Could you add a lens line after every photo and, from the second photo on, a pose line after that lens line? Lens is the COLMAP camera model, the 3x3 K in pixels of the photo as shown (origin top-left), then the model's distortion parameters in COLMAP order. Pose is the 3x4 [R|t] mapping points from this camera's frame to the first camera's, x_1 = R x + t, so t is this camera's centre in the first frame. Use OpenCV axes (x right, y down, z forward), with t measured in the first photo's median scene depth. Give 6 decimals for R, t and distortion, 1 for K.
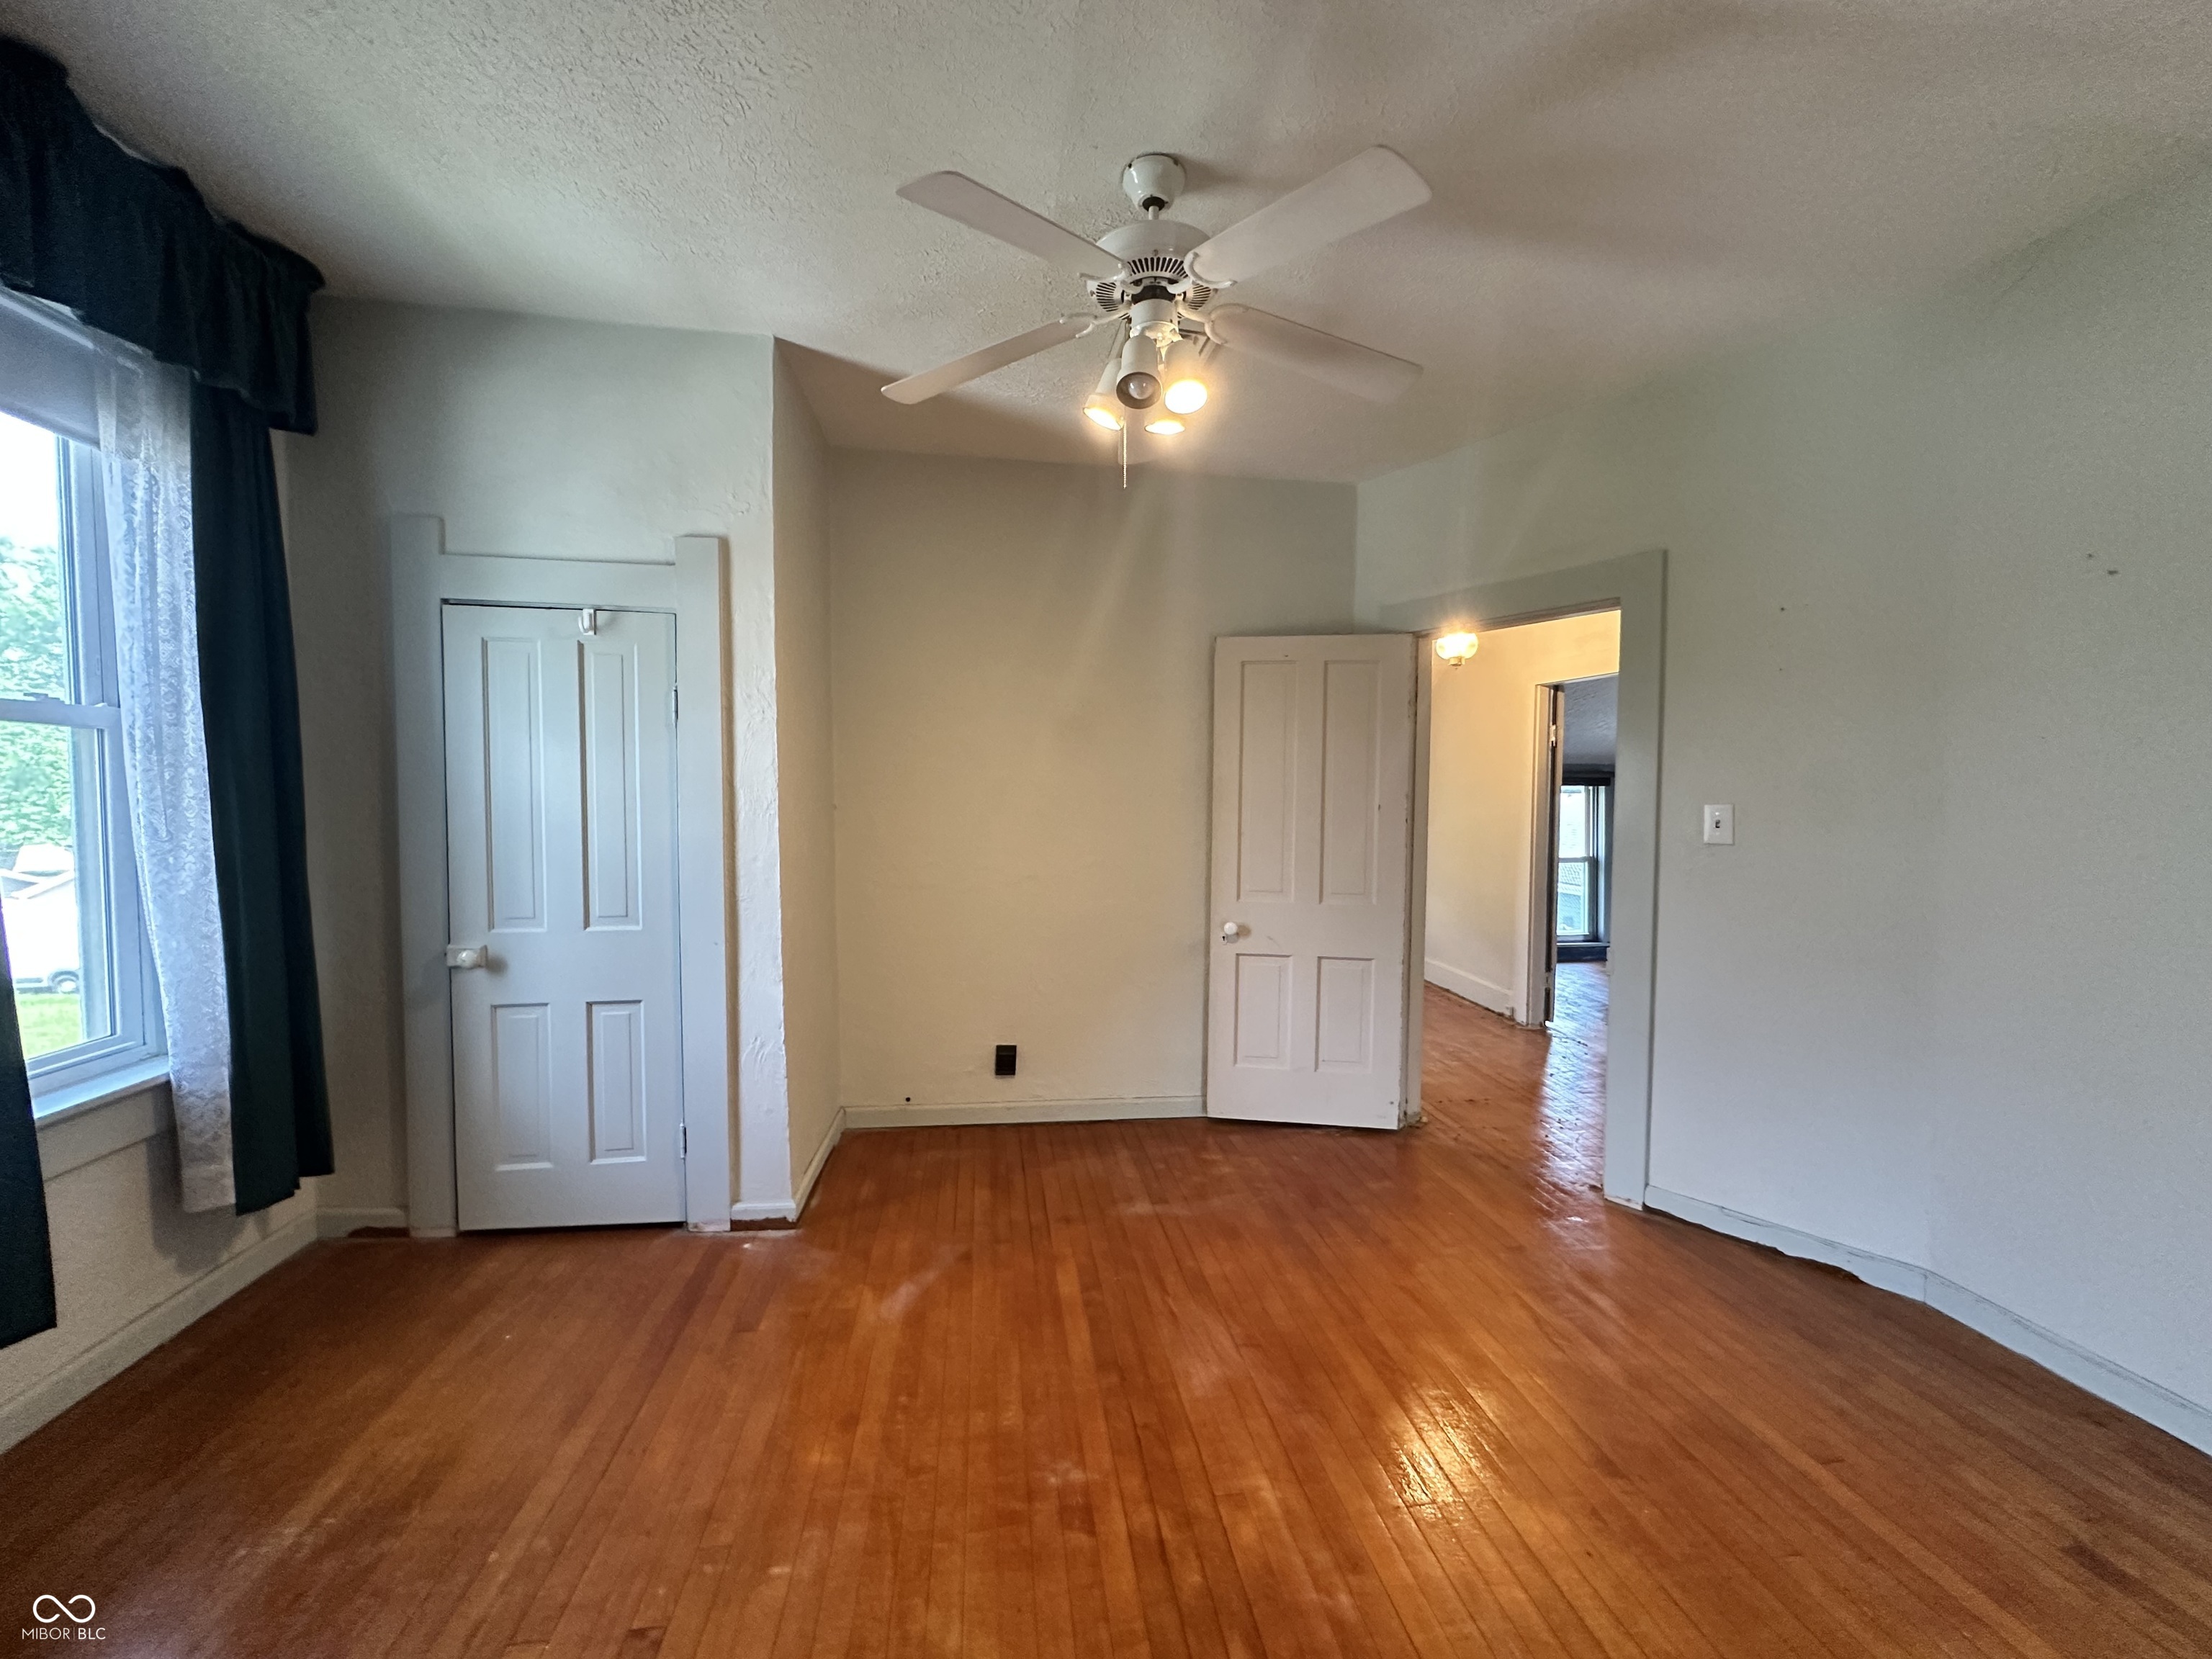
lens RADIAL K [[850.6, 0, 1106.0], [0, 850.6, 829.5], [0, 0, 1]] dist [0.014736, 0.000091]
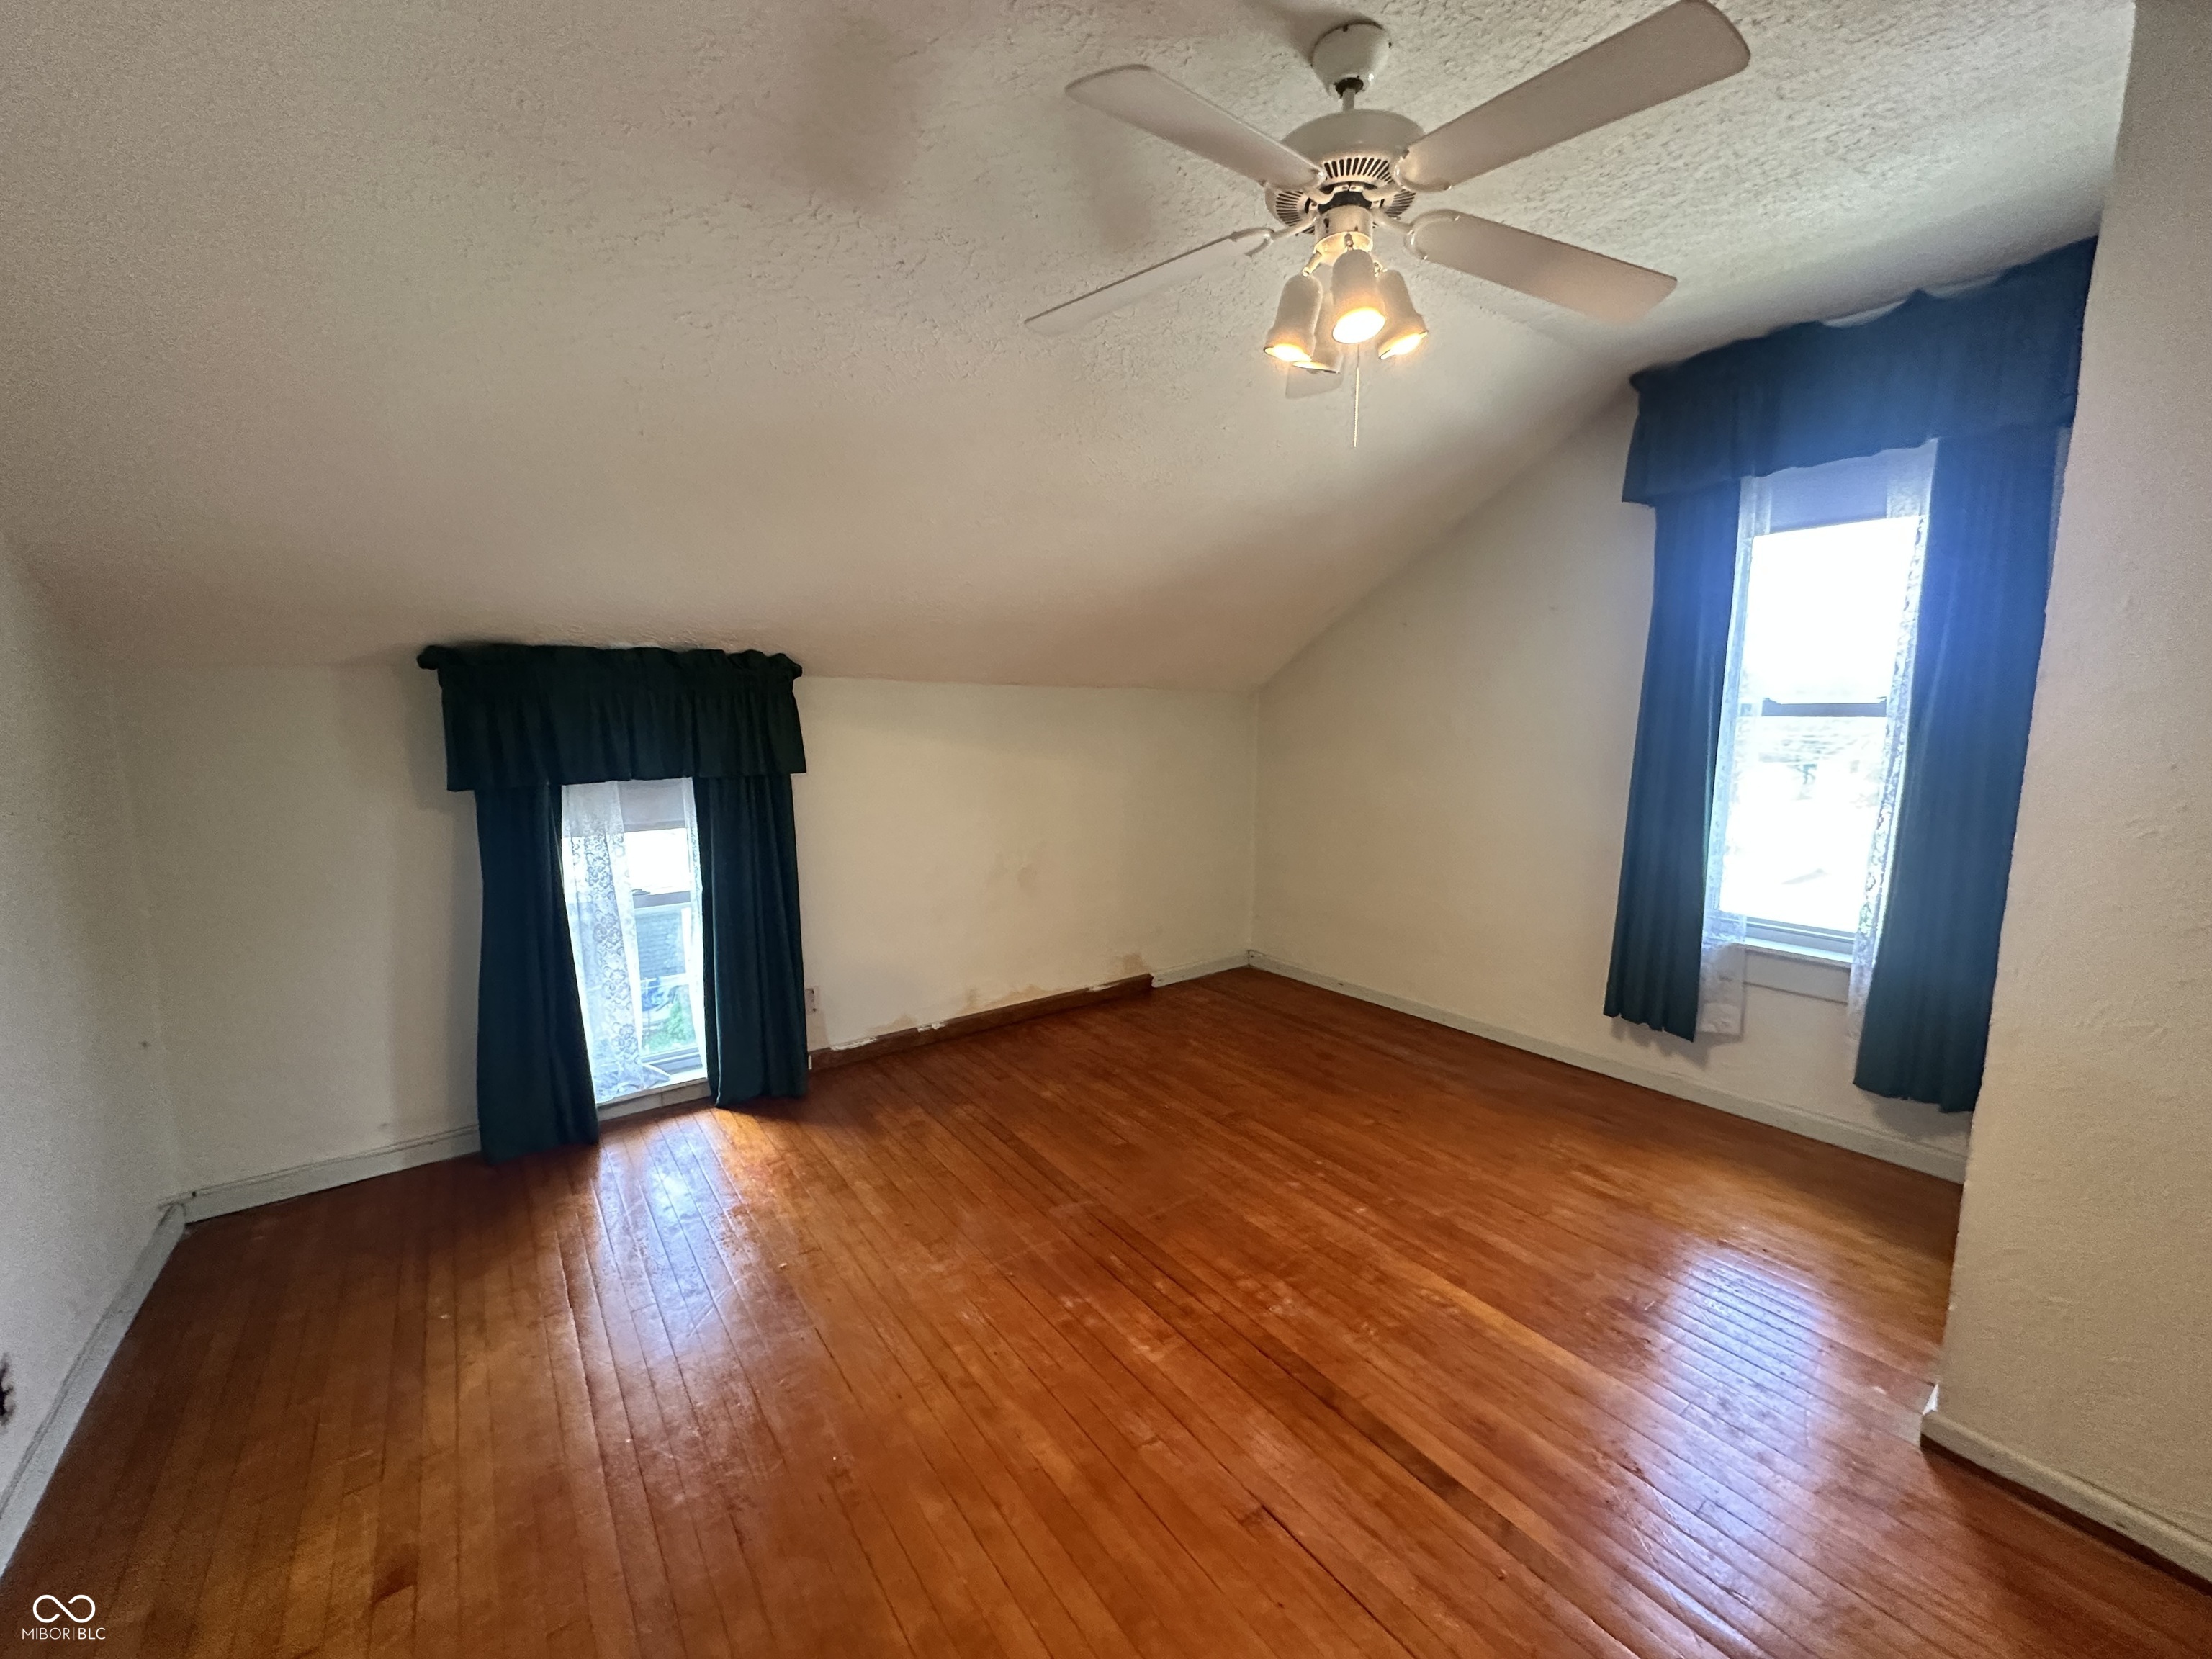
lens RADIAL K [[850.6, 0, 1106.0], [0, 850.6, 829.5], [0, 0, 1]] dist [0.014736, 0.000091]
pose [[-0.872607, 0.054826, -0.485336, 0.791699], [-0.029056, 0.986093, 0.163635, -0.157189], [0.487557, 0.156892, -0.858879, 1.914920]]
